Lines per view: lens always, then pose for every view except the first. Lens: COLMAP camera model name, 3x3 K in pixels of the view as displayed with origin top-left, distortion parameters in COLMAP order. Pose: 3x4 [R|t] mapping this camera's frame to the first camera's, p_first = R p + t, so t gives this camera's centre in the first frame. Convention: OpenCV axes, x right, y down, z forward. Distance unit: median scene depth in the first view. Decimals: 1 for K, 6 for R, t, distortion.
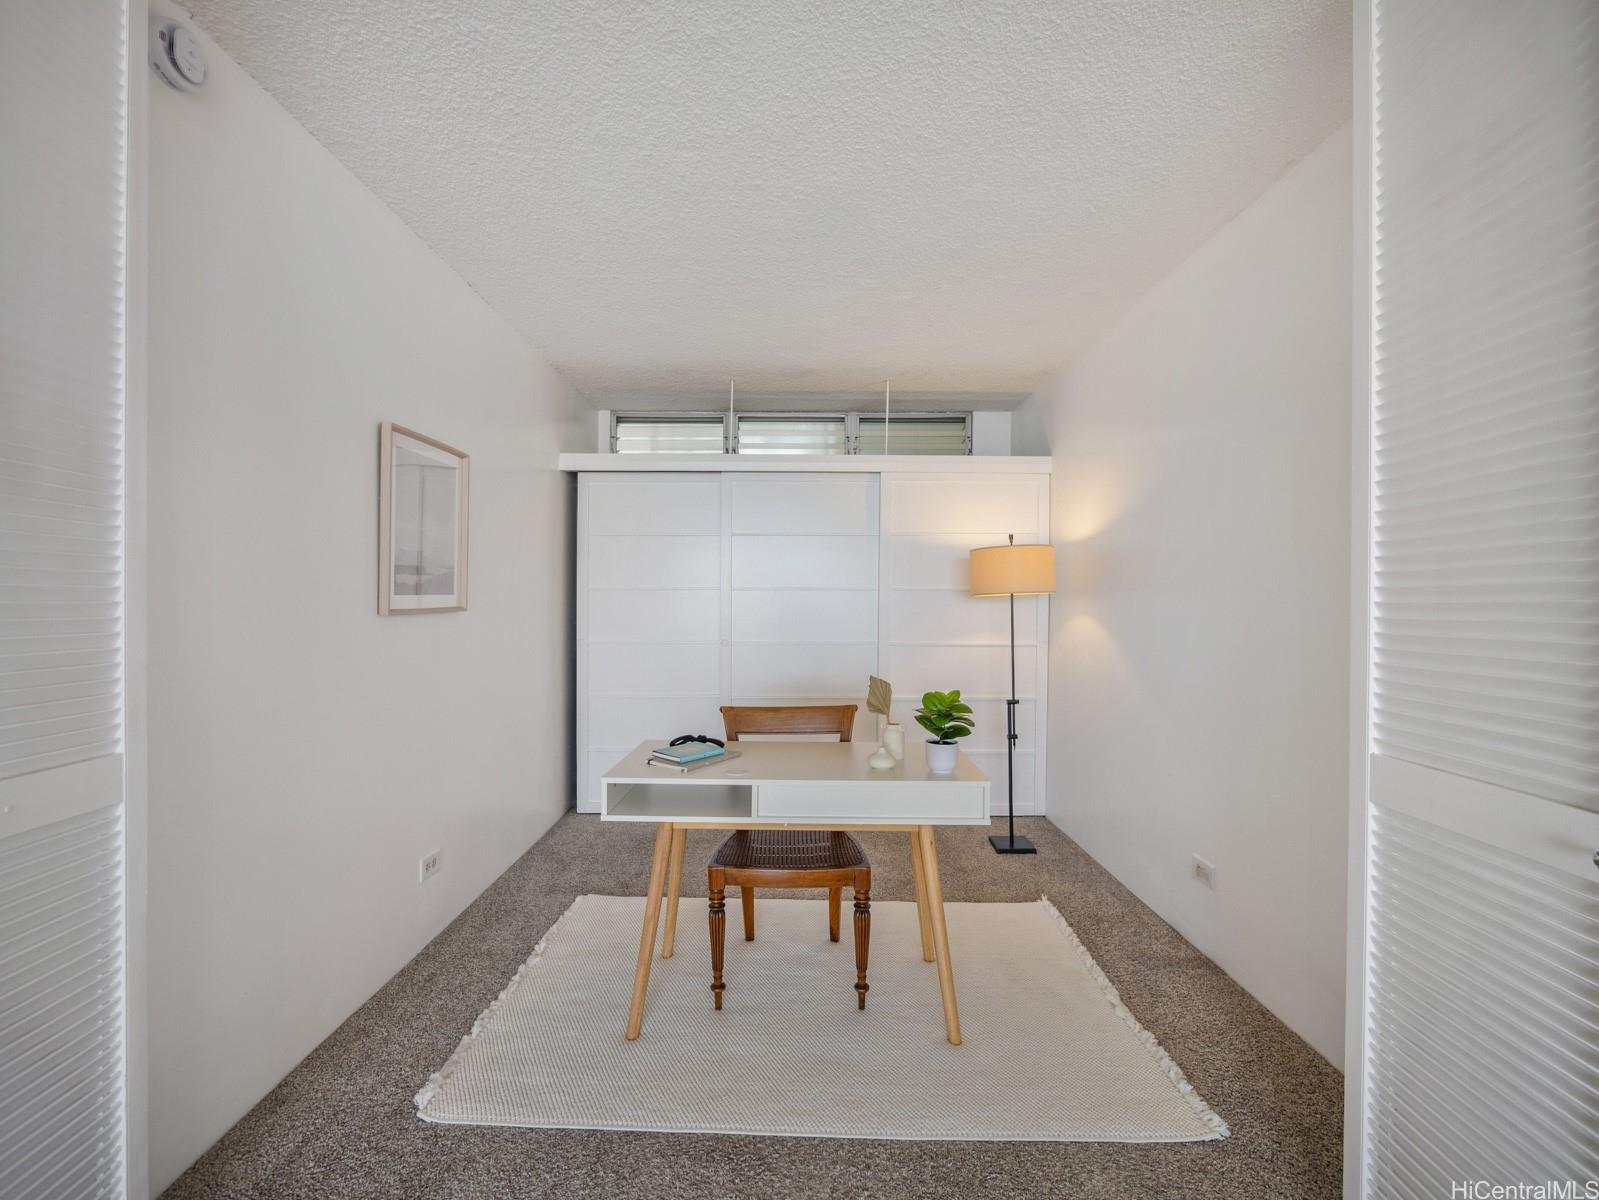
lens RADIAL K [[659.9, 0, 789.0], [0, 659.9, 592.9], [0, 0, 1]] dist [-0.008416, -0.000403]
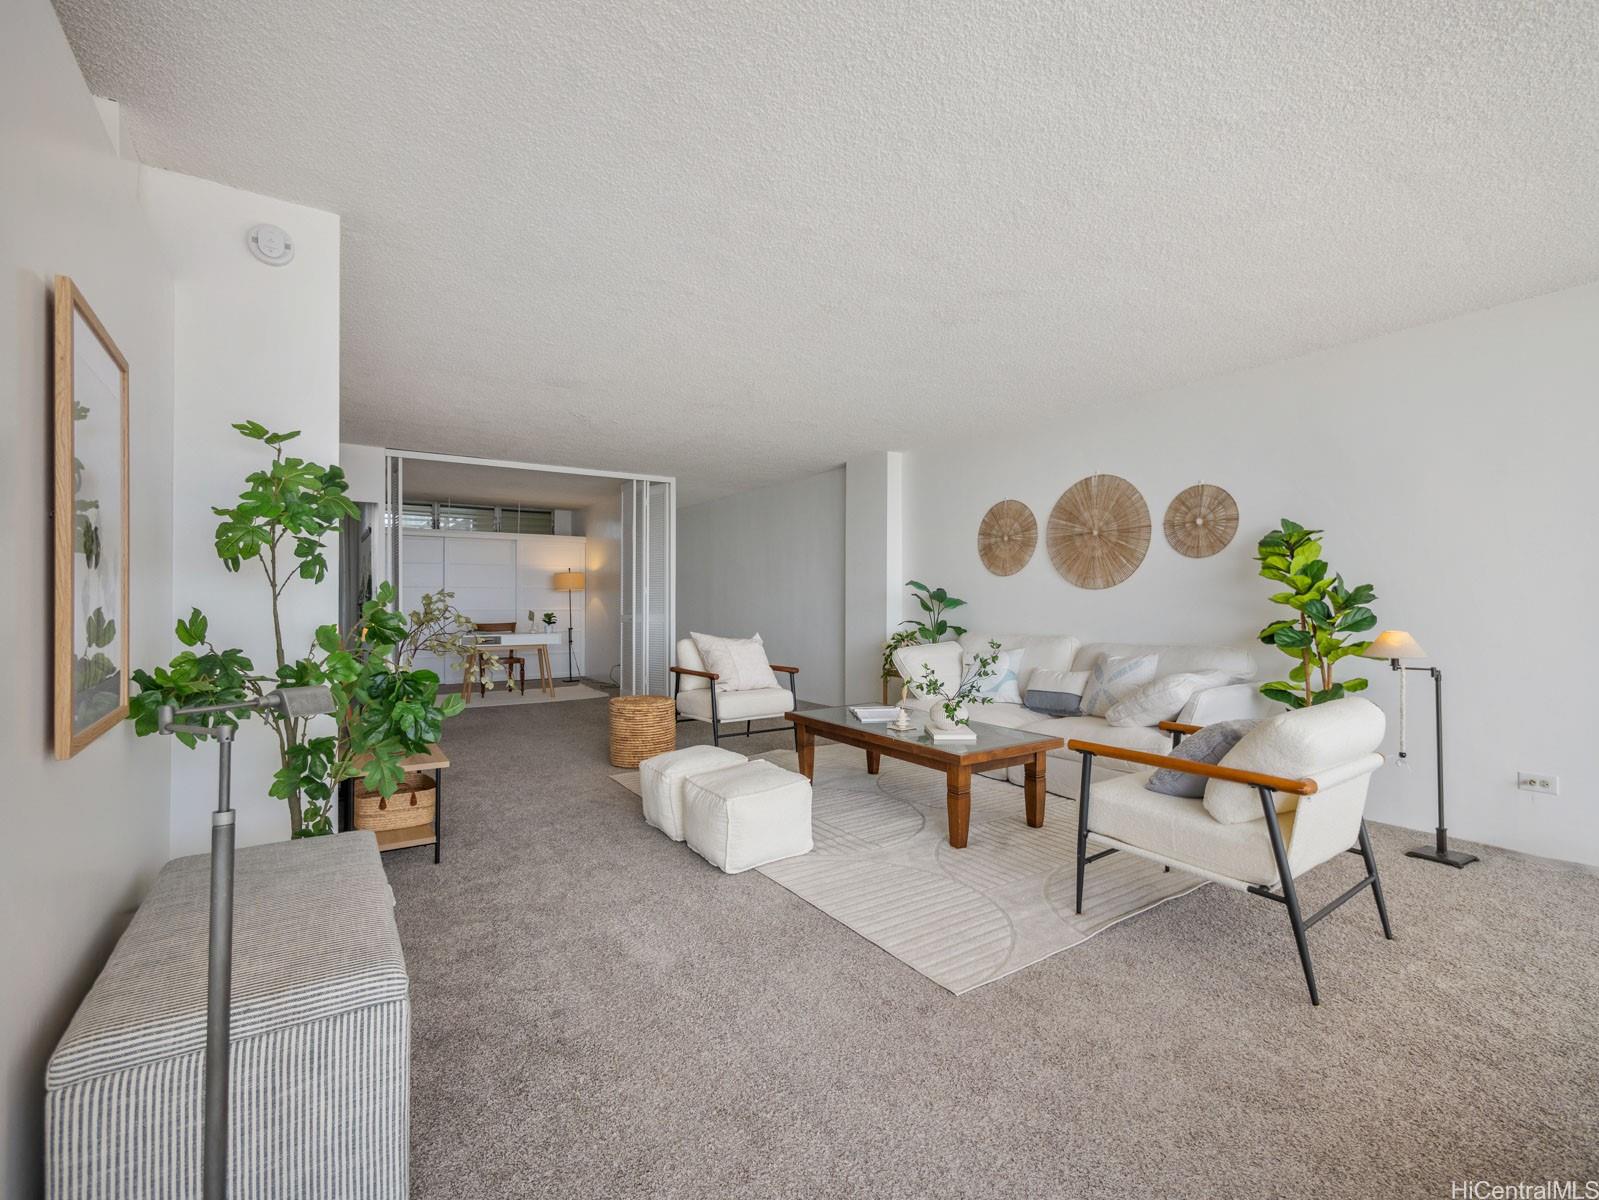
lens RADIAL K [[709.5, 0, 799.5], [0, 709.5, 600.0], [0, 0, 1]] dist [-0.000487, -0.000077]
pose [[0.818024, -0.005967, 0.575153, -0.551429], [0.001726, 0.999967, 0.007920, 0.024213], [-0.575182, -0.005487, 0.818007, -1.873597]]
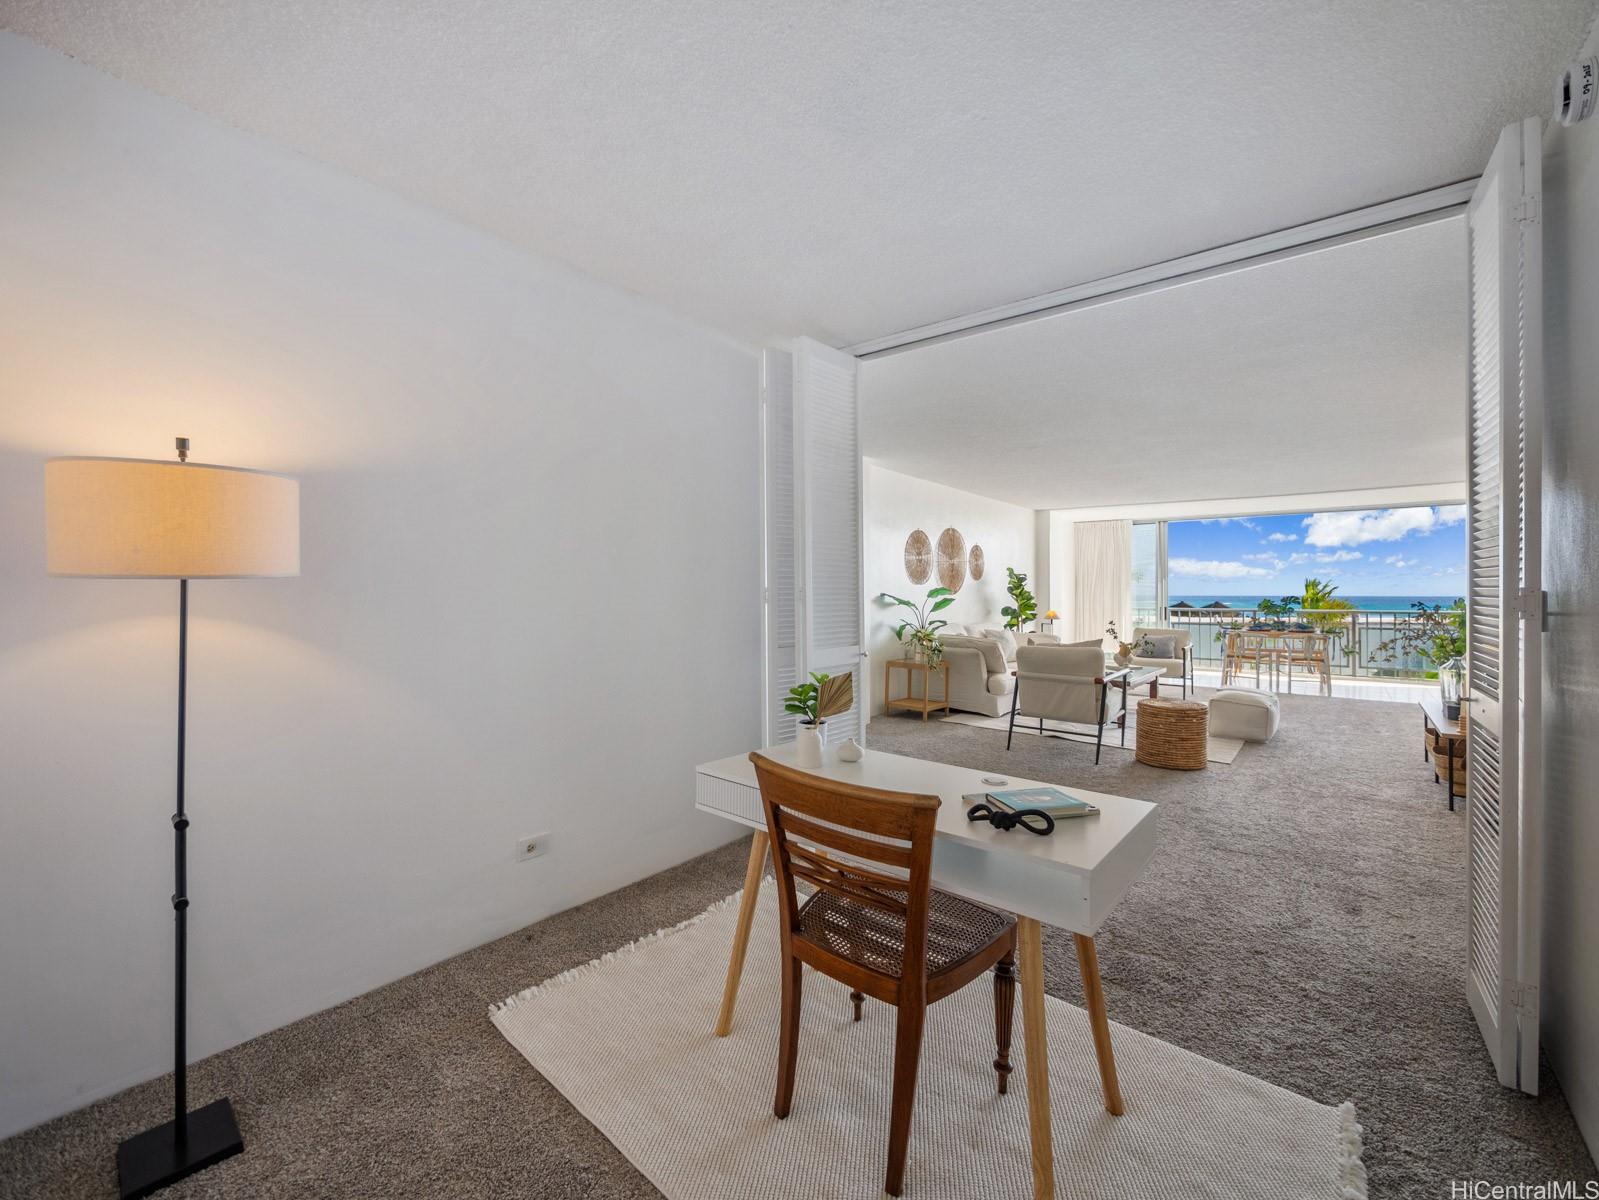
lens RADIAL K [[659.9, 0, 789.0], [0, 659.9, 592.9], [0, 0, 1]] dist [-0.008416, -0.000403]
pose [[-0.777609, -0.011932, 0.628635, -0.238583], [-0.011092, 0.999925, 0.005258, 0.005727], [-0.628651, -0.002884, -0.777683, 1.086669]]
